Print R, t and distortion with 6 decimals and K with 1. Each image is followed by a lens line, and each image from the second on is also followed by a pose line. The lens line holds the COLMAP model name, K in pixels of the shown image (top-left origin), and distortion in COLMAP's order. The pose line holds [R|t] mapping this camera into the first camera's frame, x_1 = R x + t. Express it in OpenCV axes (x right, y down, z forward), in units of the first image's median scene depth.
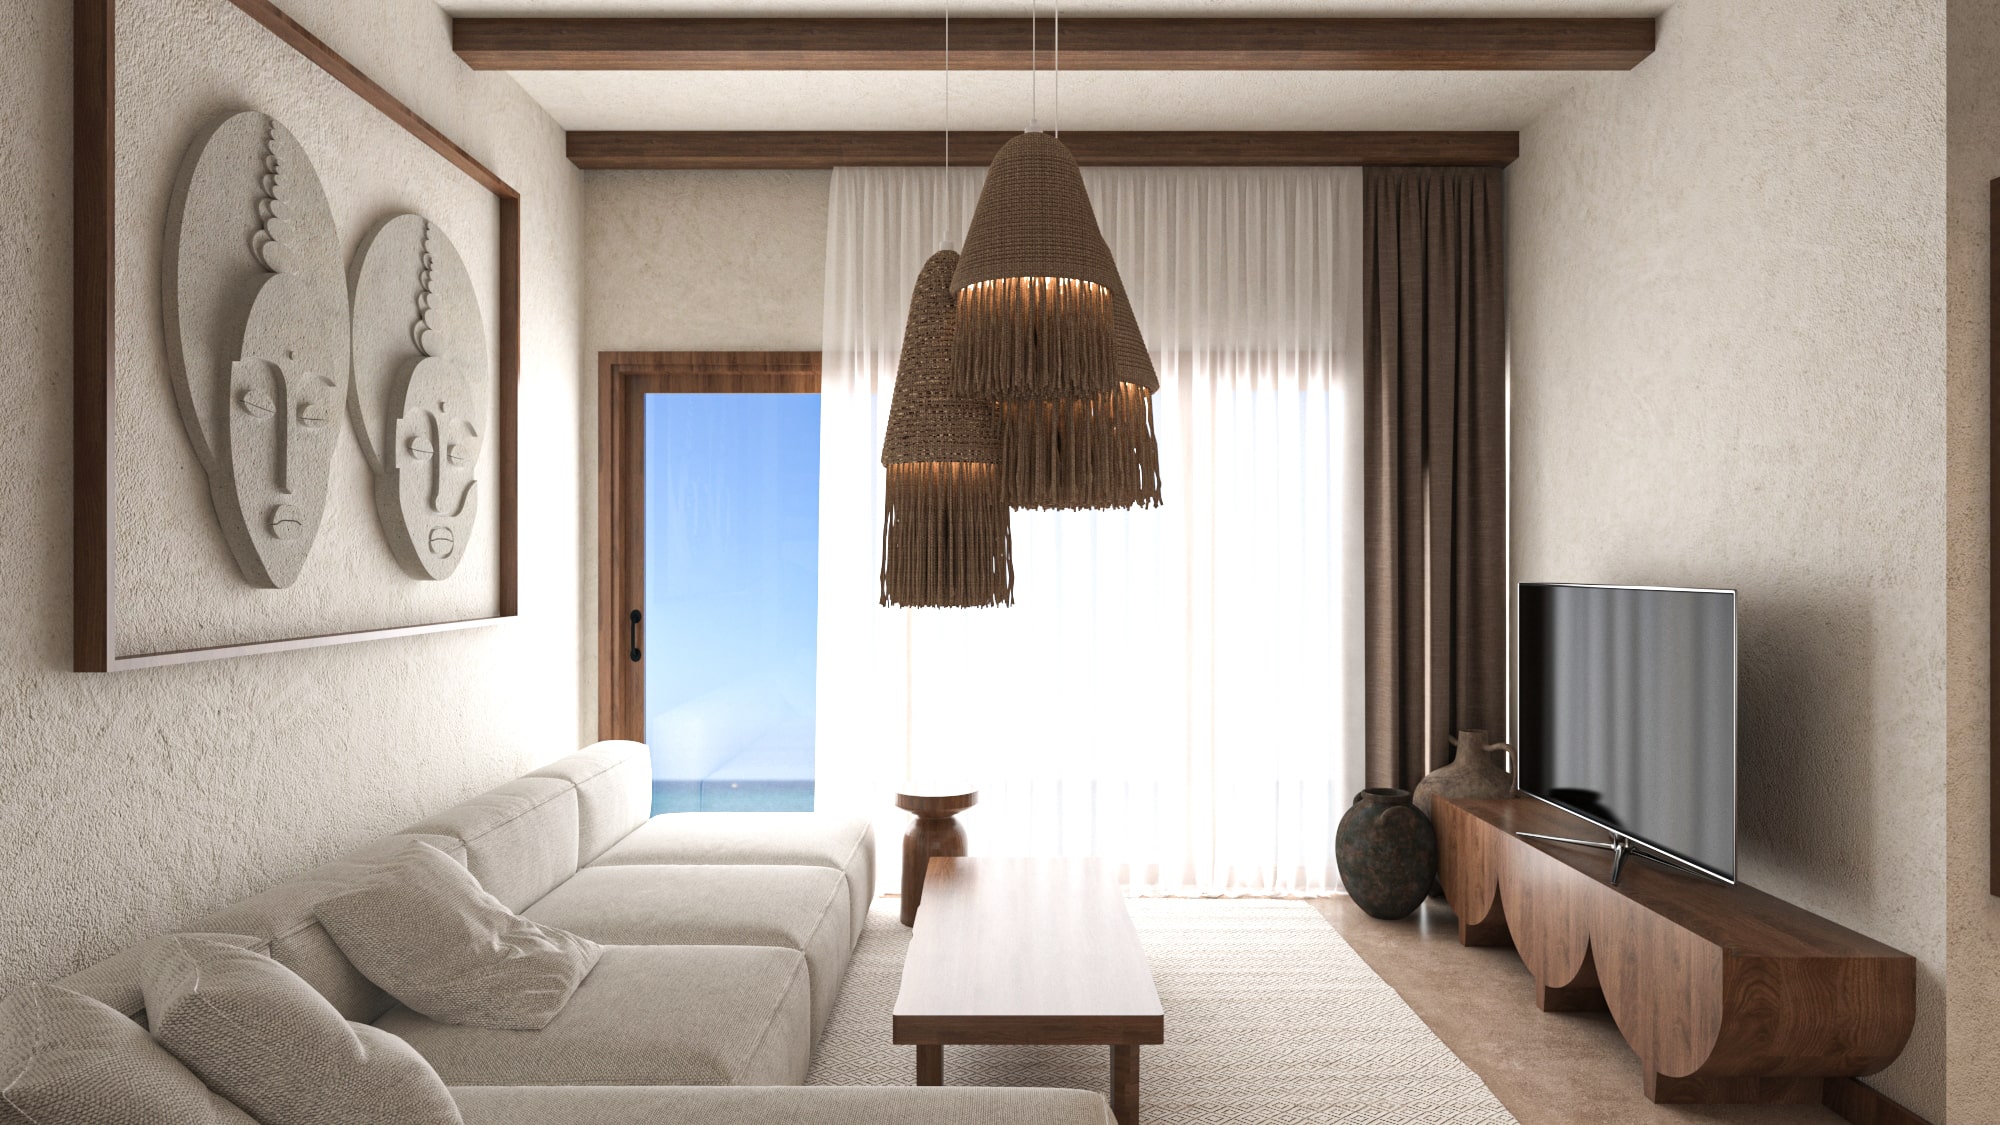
lens RADIAL K [[1229.6, 0, 1000.0], [0, 1229.6, 562.5], [0, 0, 1]] dist [0.002265, -0.000260]
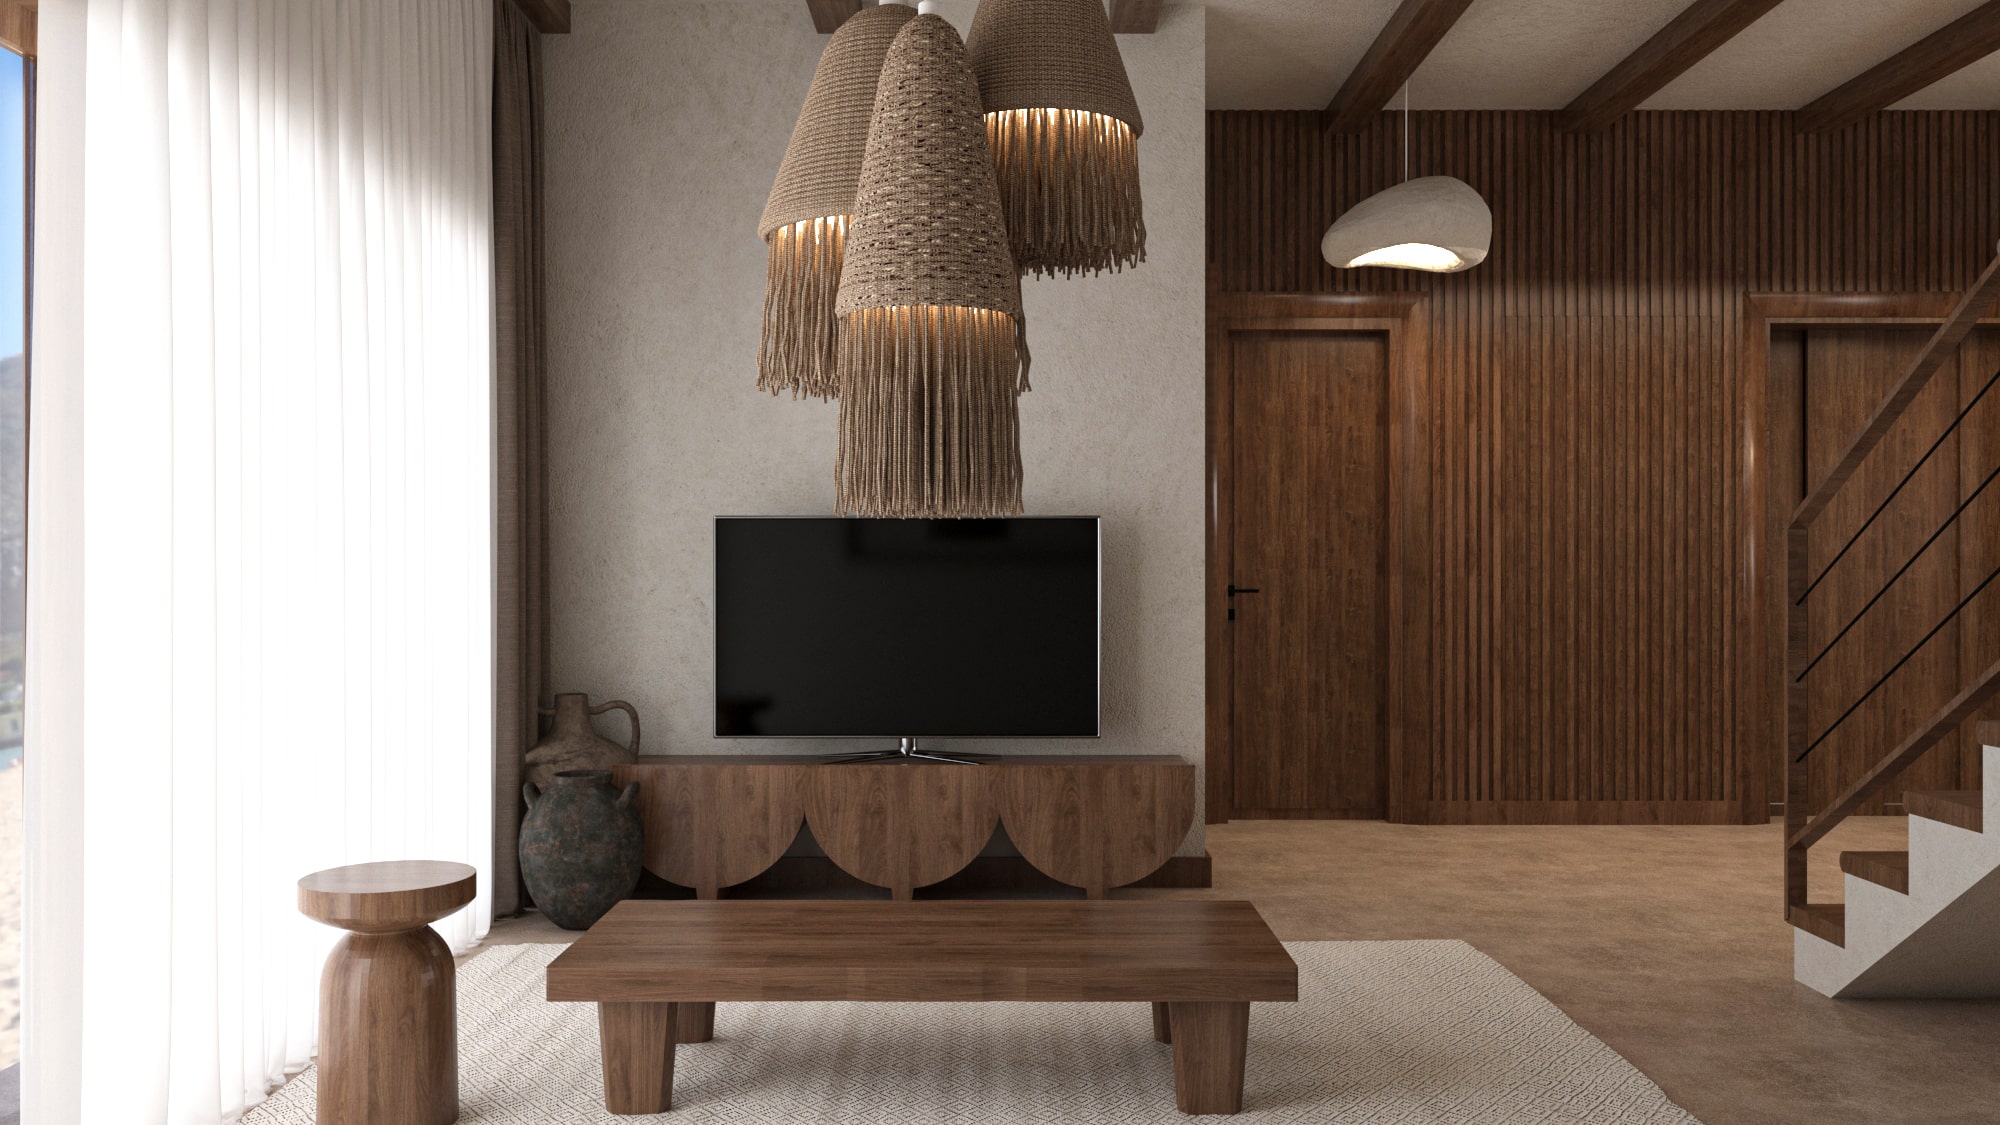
lens RADIAL K [[1553.8, 0, 1000.0], [0, 1553.8, 562.5], [0, 0, 1]] dist [-0.000502, 0.002387]
pose [[0.002312, 0.001085, 0.999997, -0.938090], [0.000235, 0.999999, -0.001086, 0.064753], [-0.999997, 0.000237, 0.002312, 0.955264]]
